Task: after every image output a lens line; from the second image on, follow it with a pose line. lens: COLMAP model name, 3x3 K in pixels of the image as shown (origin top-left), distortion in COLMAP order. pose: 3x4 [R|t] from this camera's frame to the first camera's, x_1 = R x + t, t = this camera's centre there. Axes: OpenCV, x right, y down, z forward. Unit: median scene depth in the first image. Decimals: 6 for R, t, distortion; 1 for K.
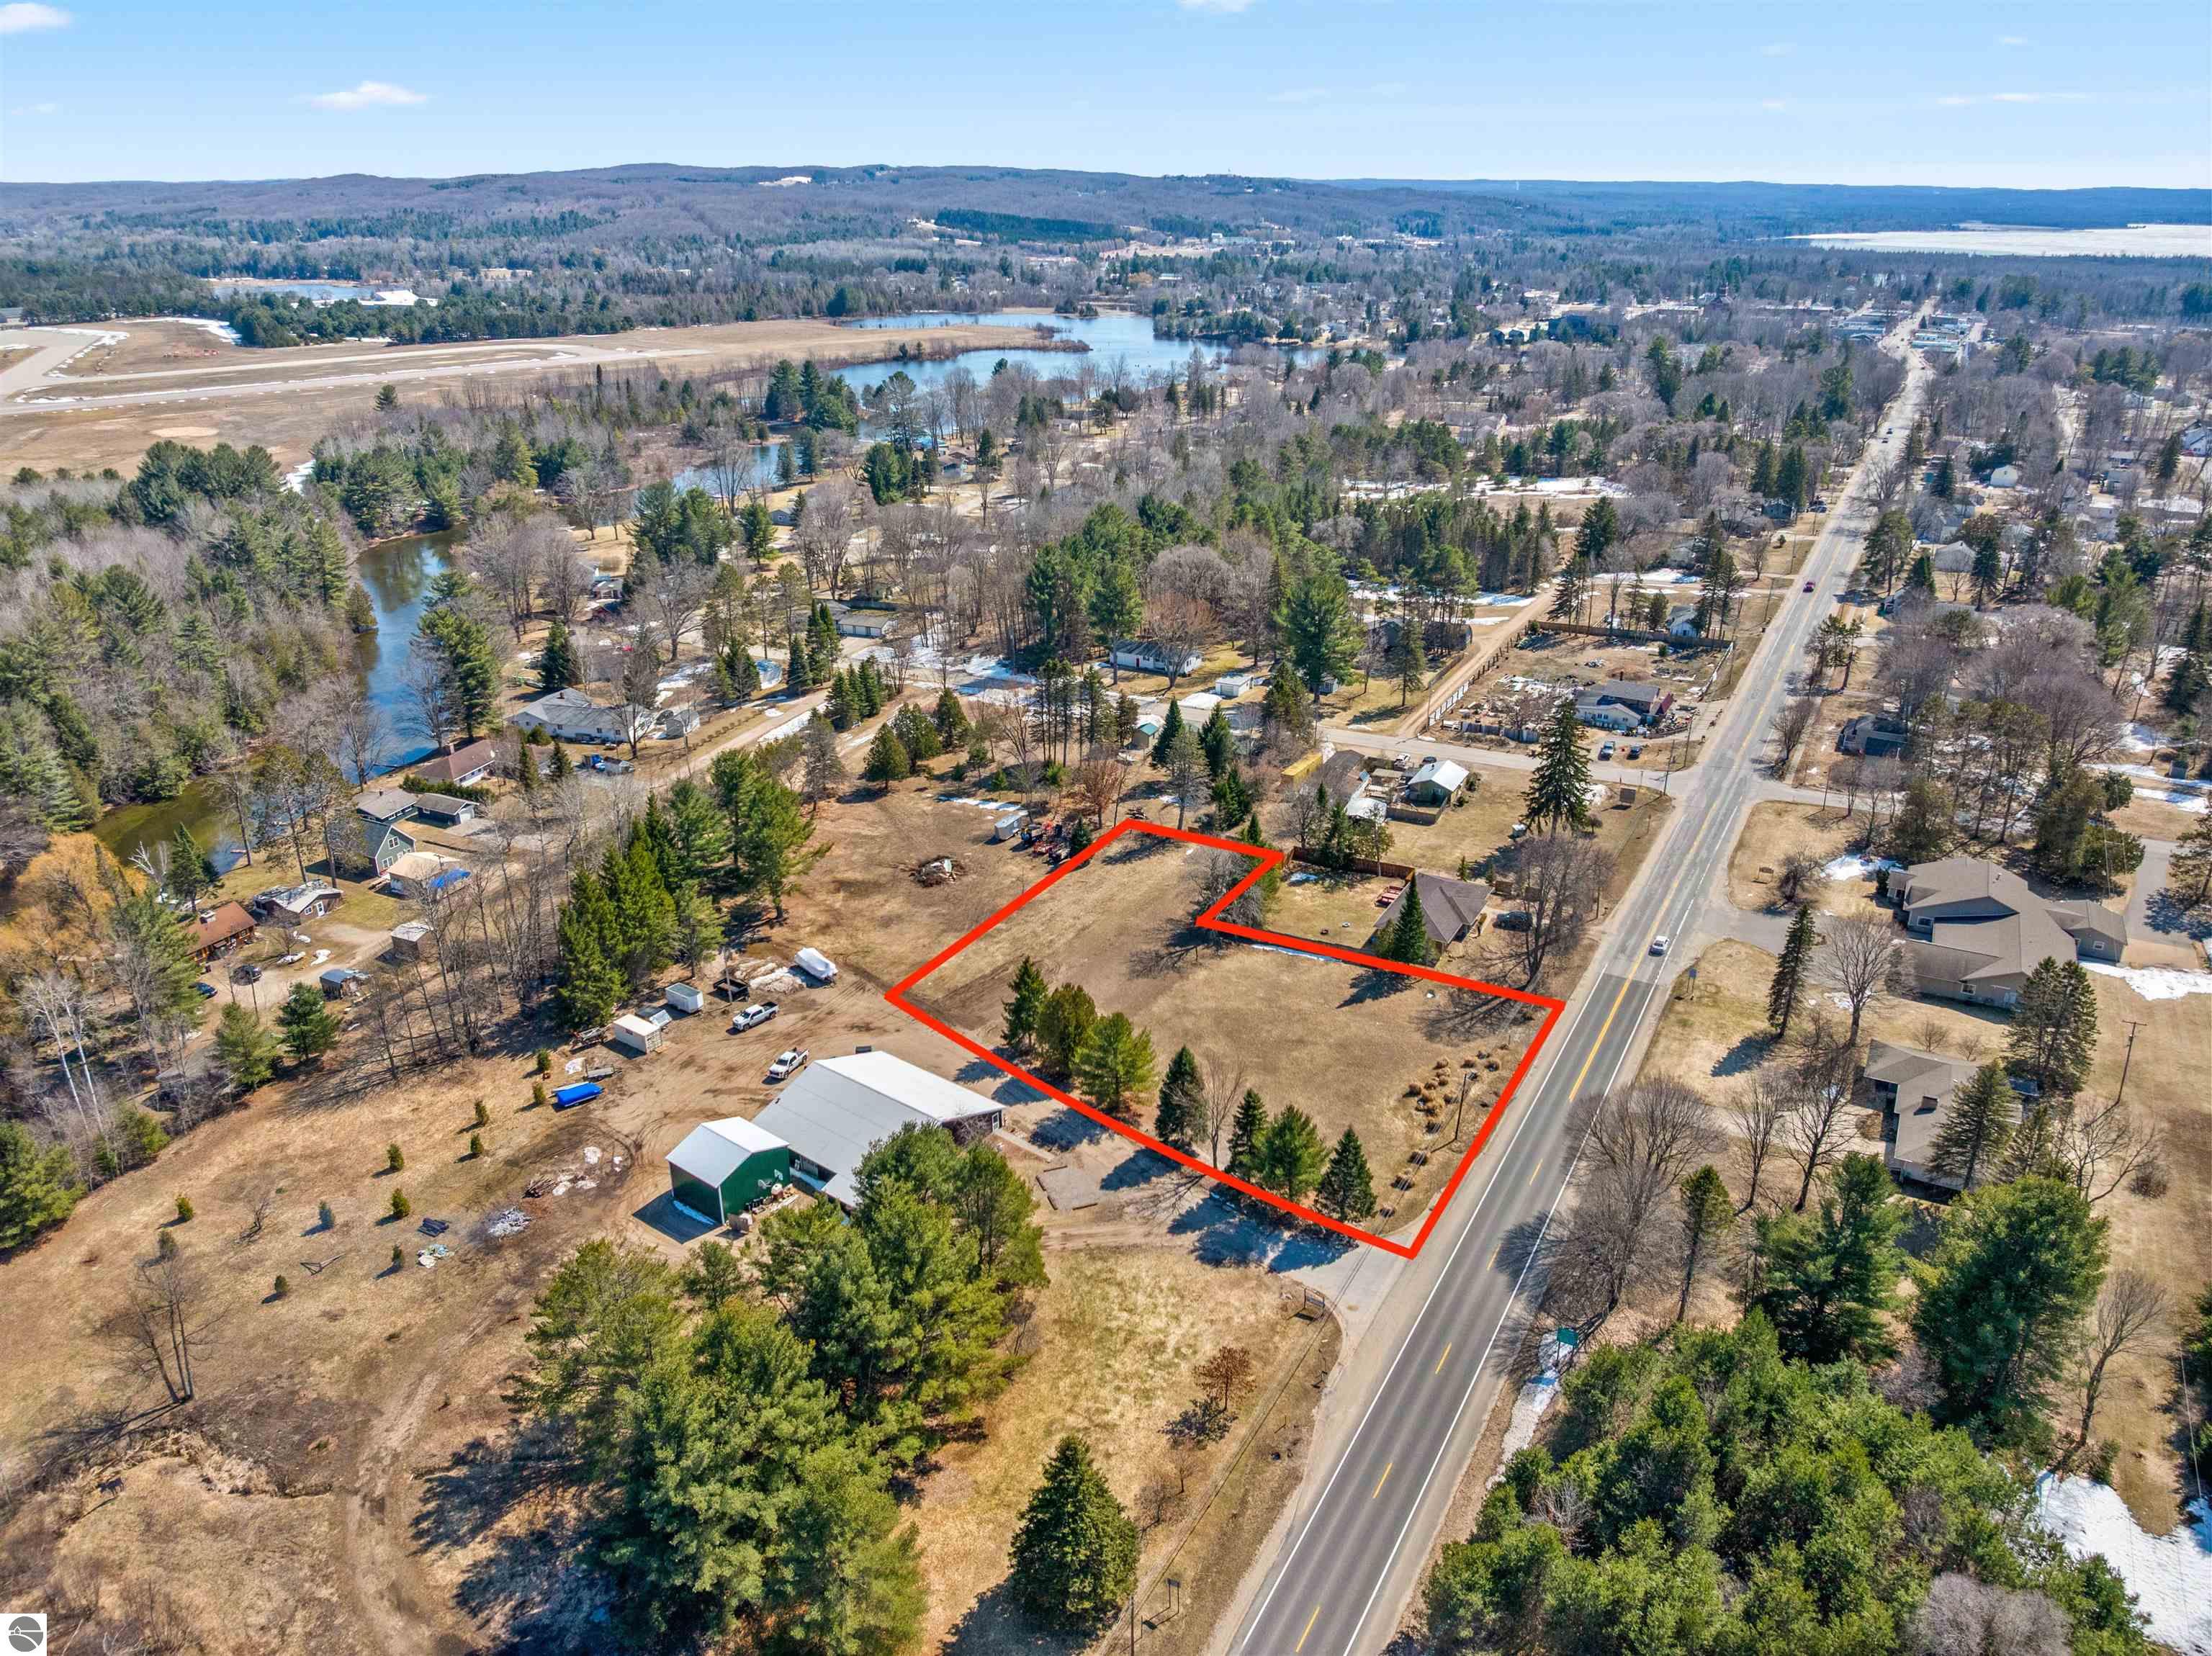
lens RADIAL K [[1553.6, 0, 1097.9], [0, 1553.6, 829.8], [0, 0, 1]] dist [-0.042469, 0.021997]
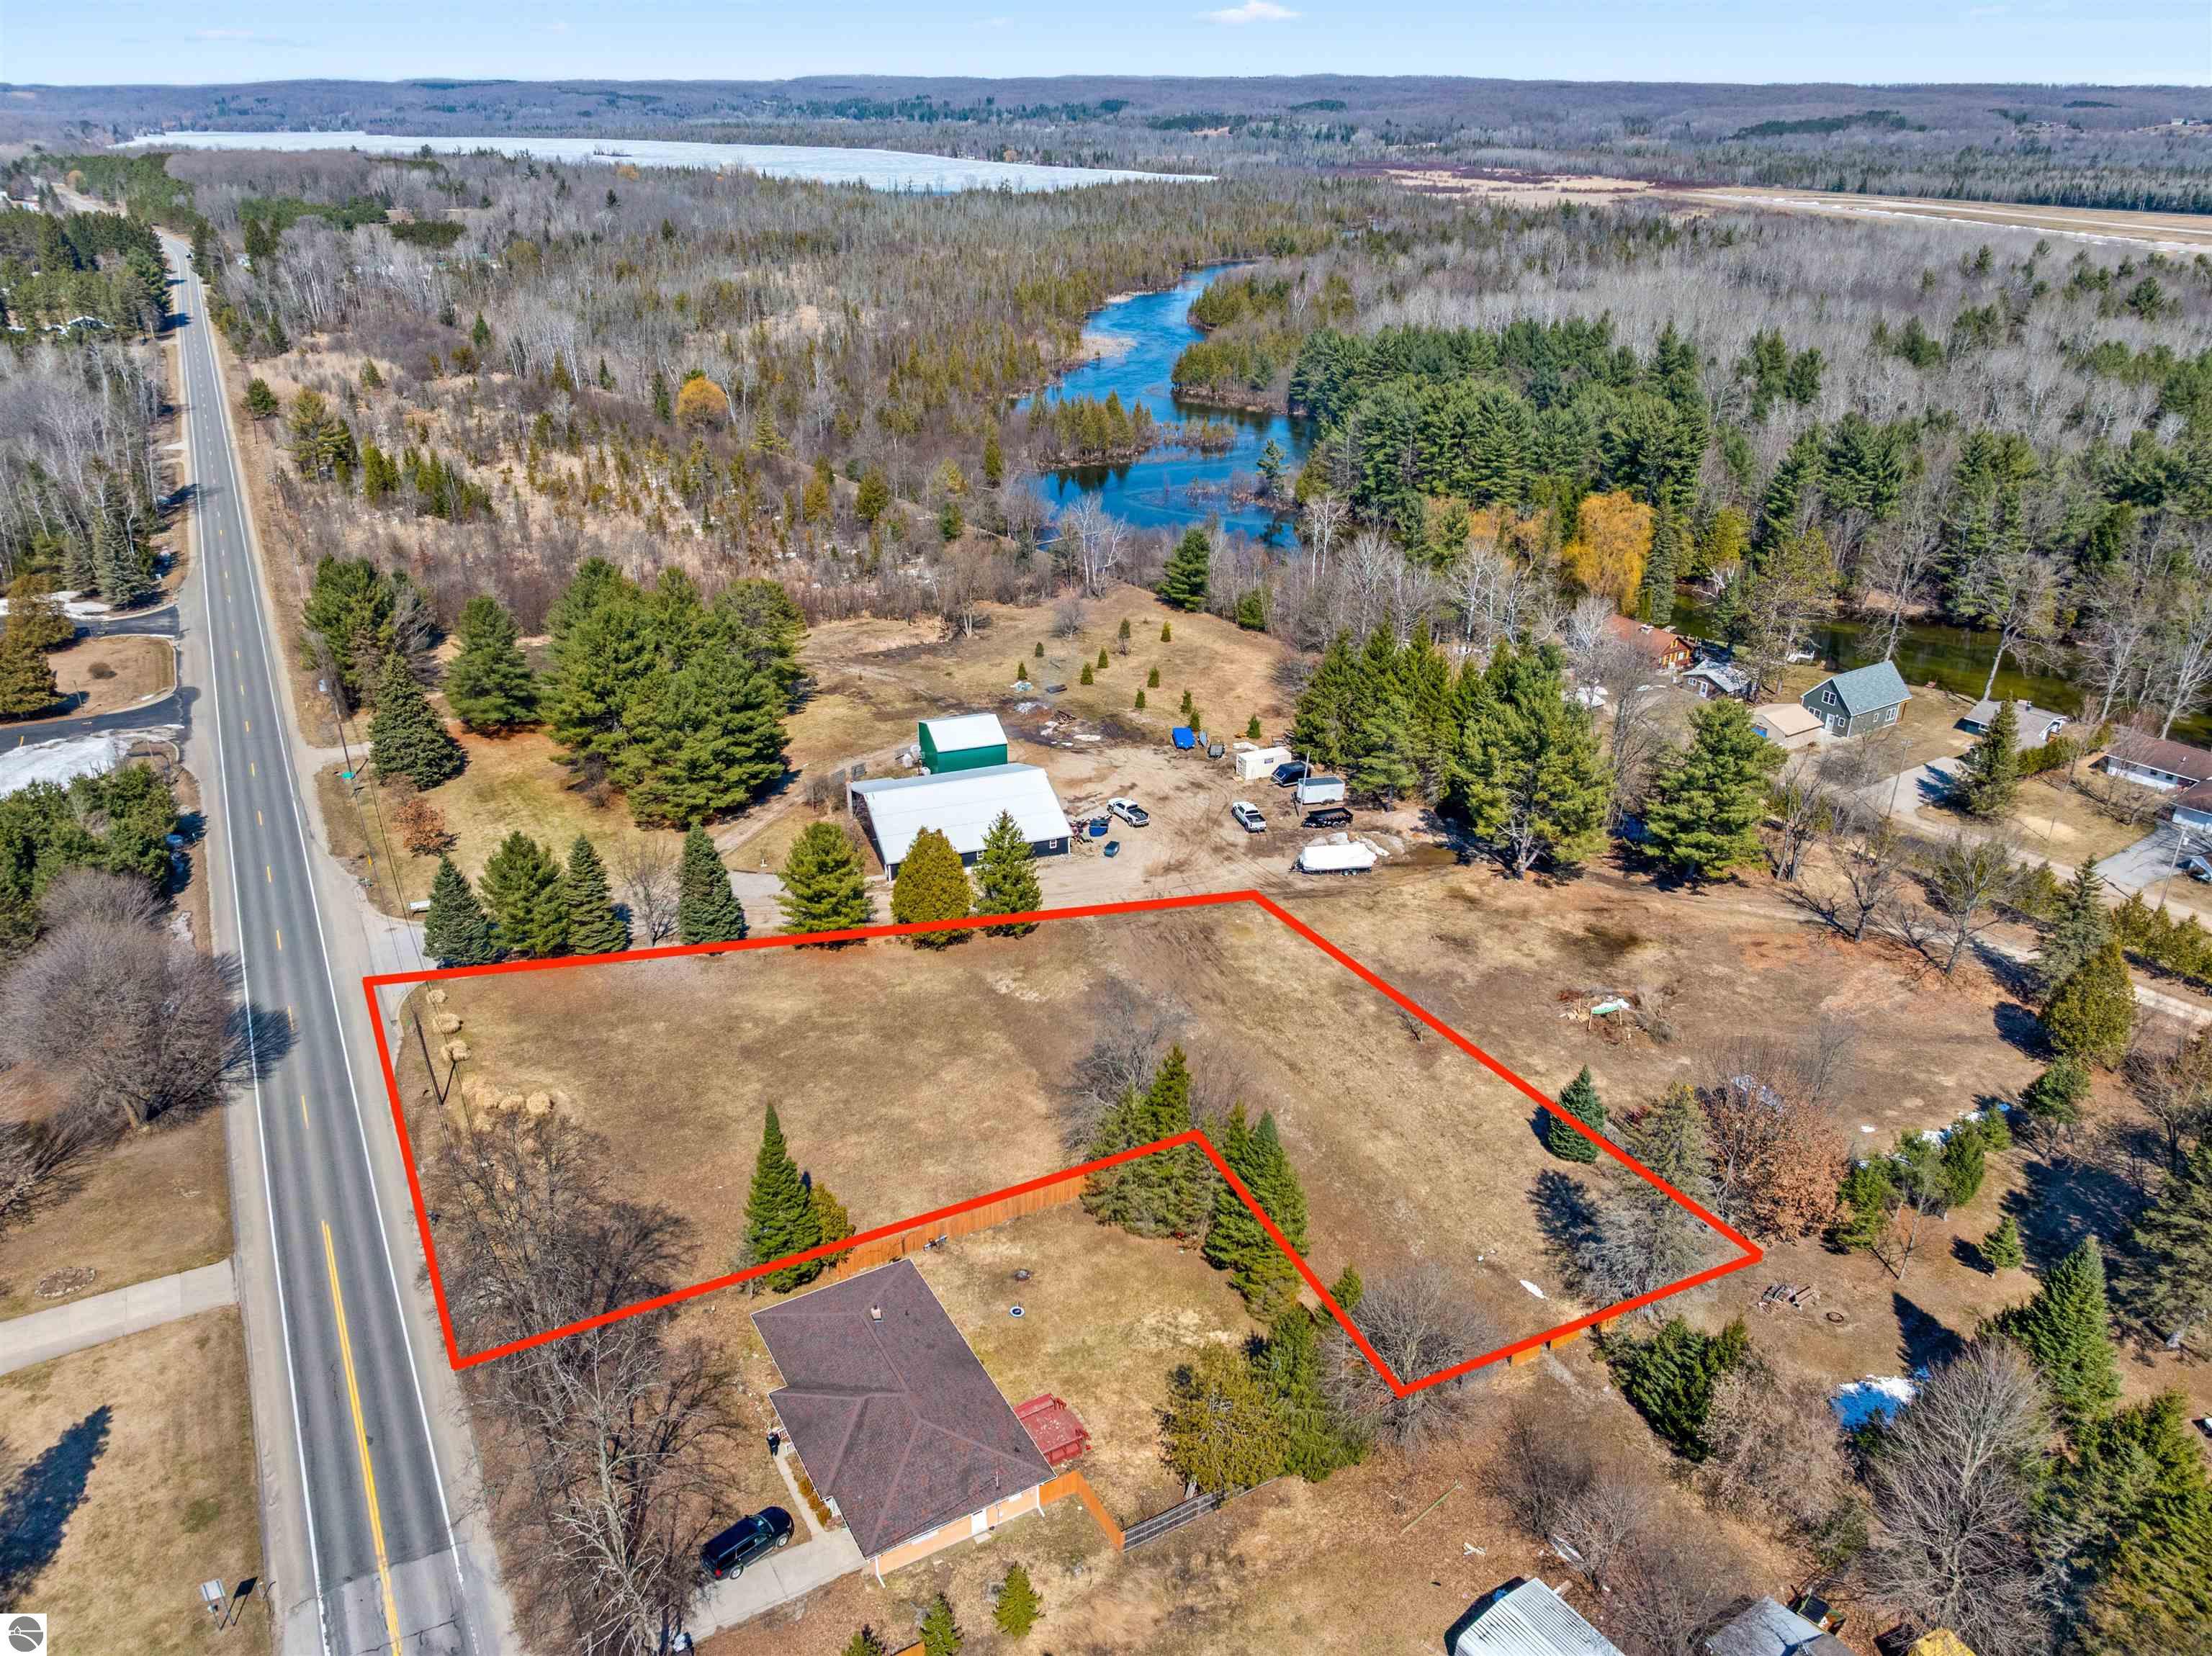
lens RADIAL K [[1553.6, 0, 1109.3], [0, 1553.6, 825.5], [0, 0, 1]] dist [-0.042469, 0.021997]
pose [[-0.521736, 0.369164, -0.769097, 0.492986], [-0.332213, 0.742441, 0.581735, -0.357514], [0.785764, 0.559016, -0.264717, 1.171818]]
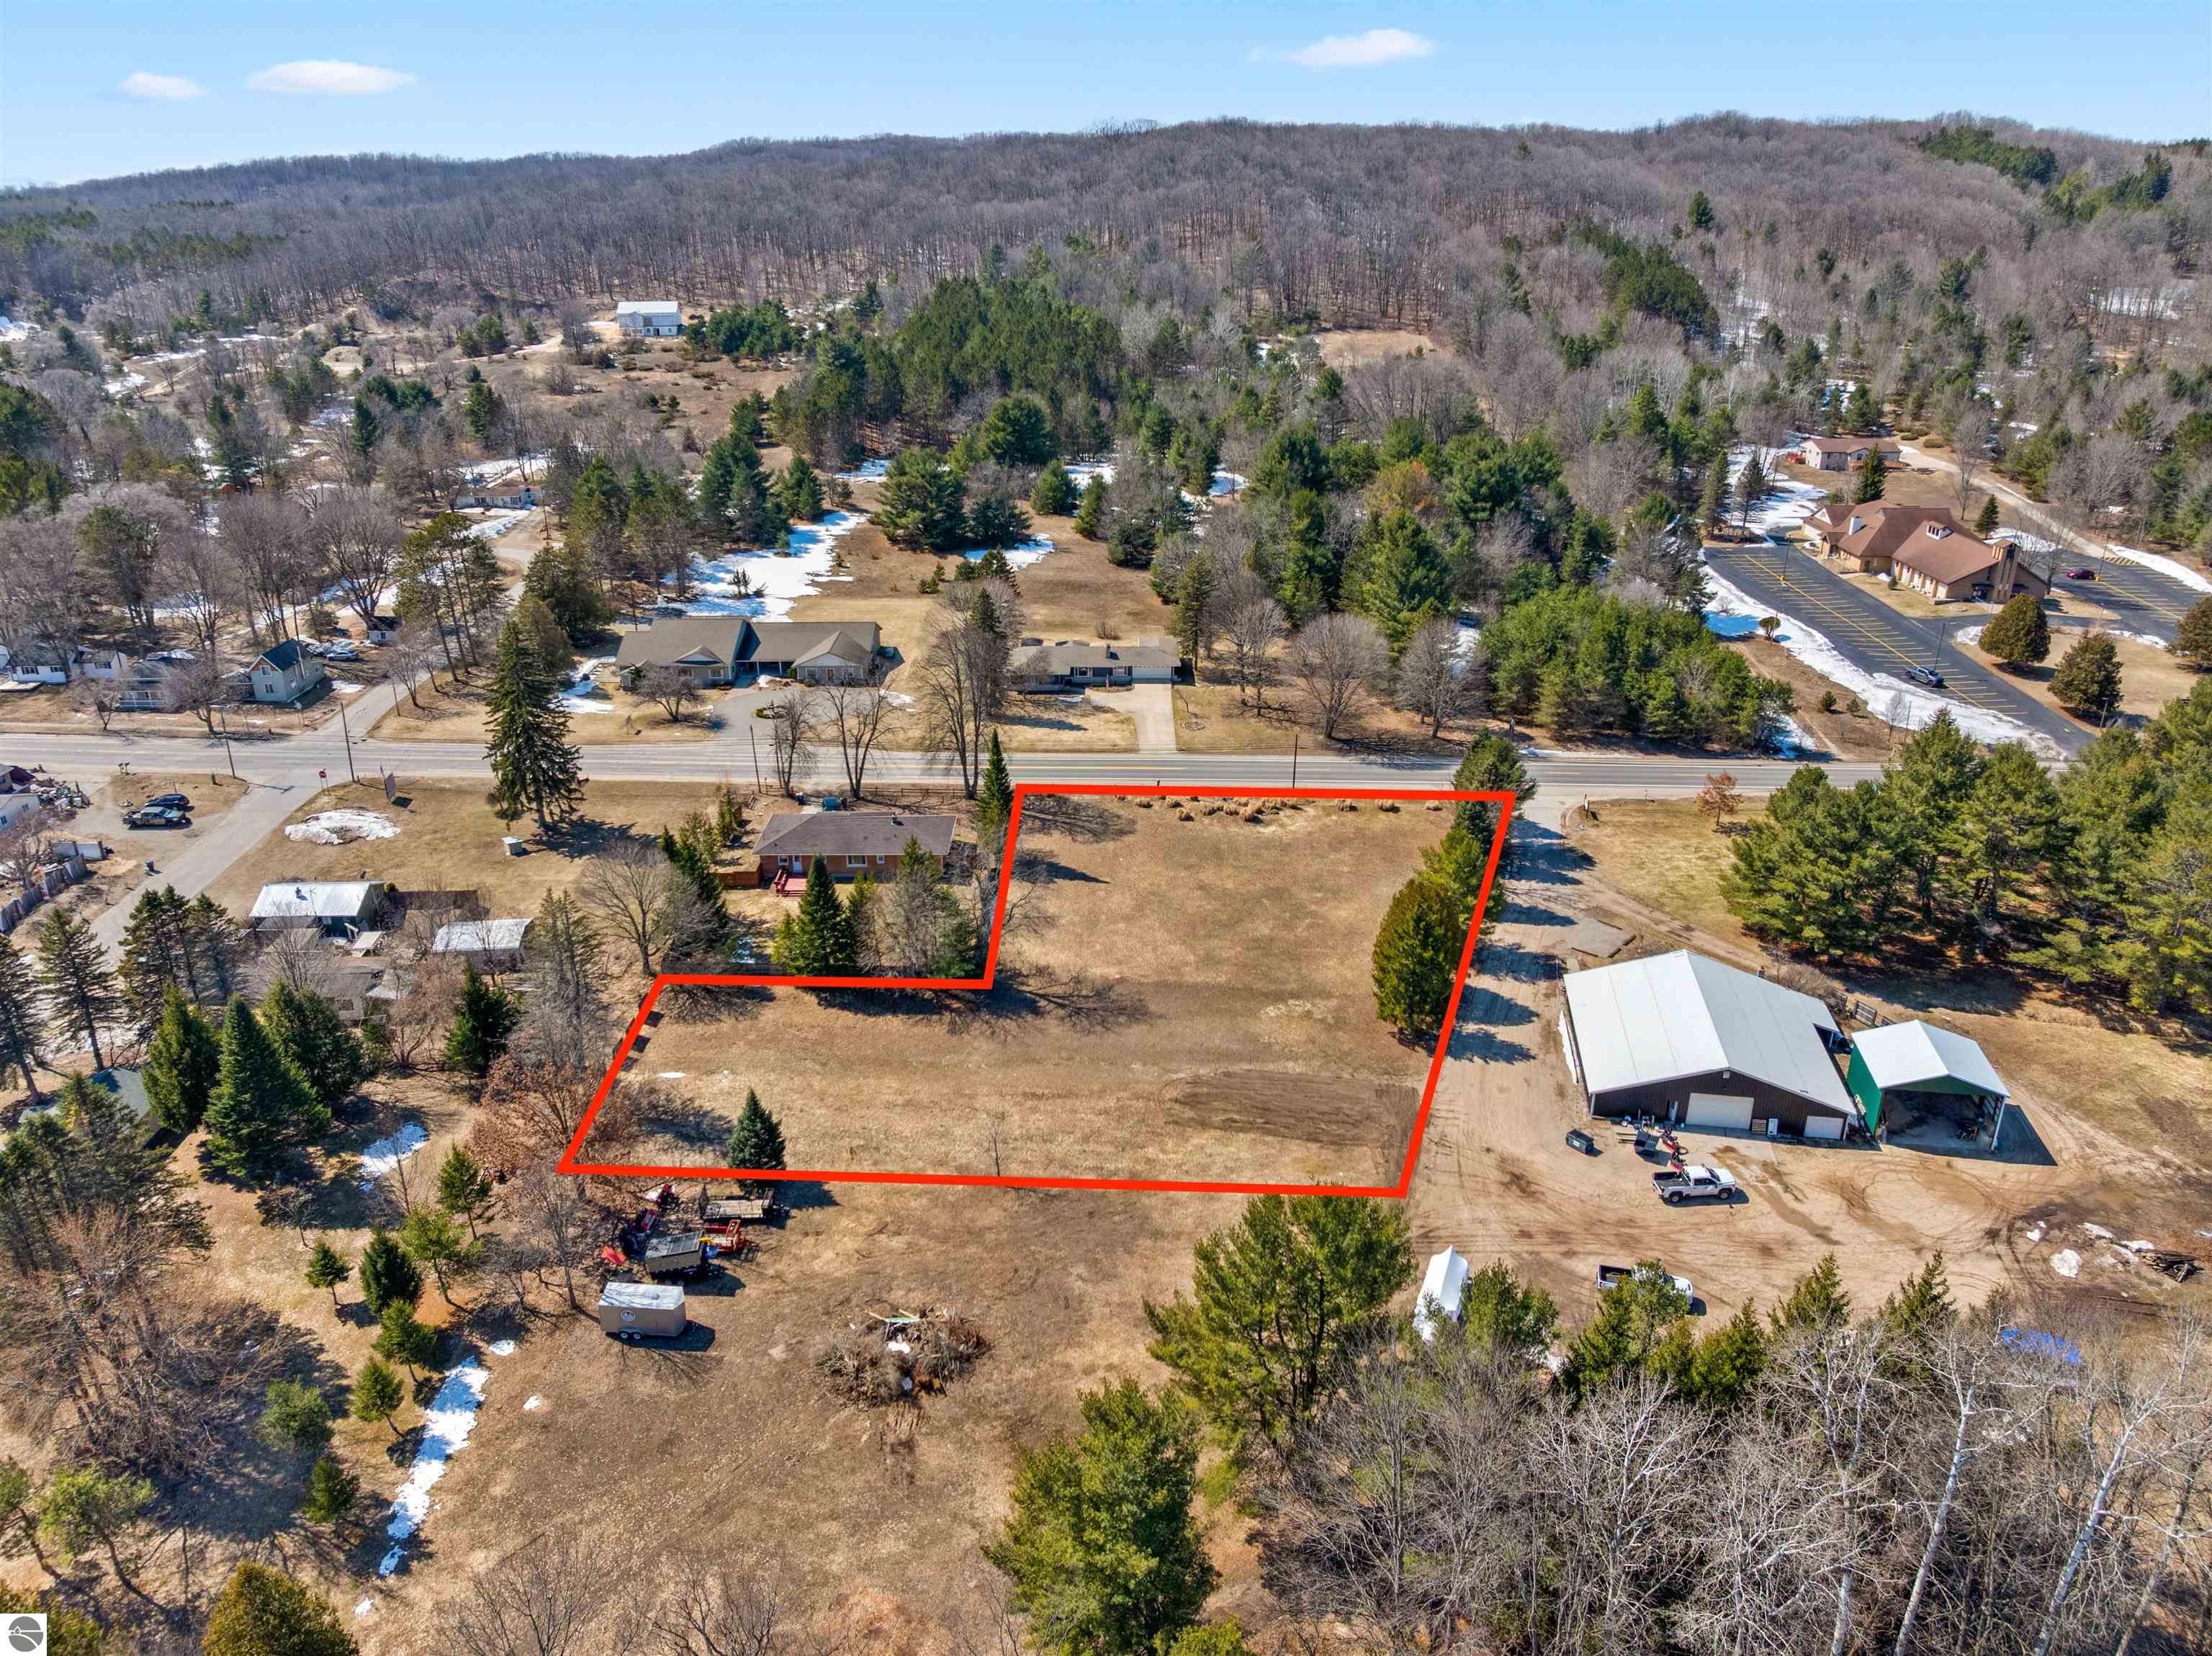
lens RADIAL K [[1553.6, 0, 1108.6], [0, 1553.6, 817.4], [0, 0, 1]] dist [-0.042469, 0.021997]
pose [[-0.479917, -0.325711, 0.814611, -0.507156], [0.342746, 0.785129, 0.515847, -0.338476], [-0.807592, 0.526769, -0.265161, 1.201498]]
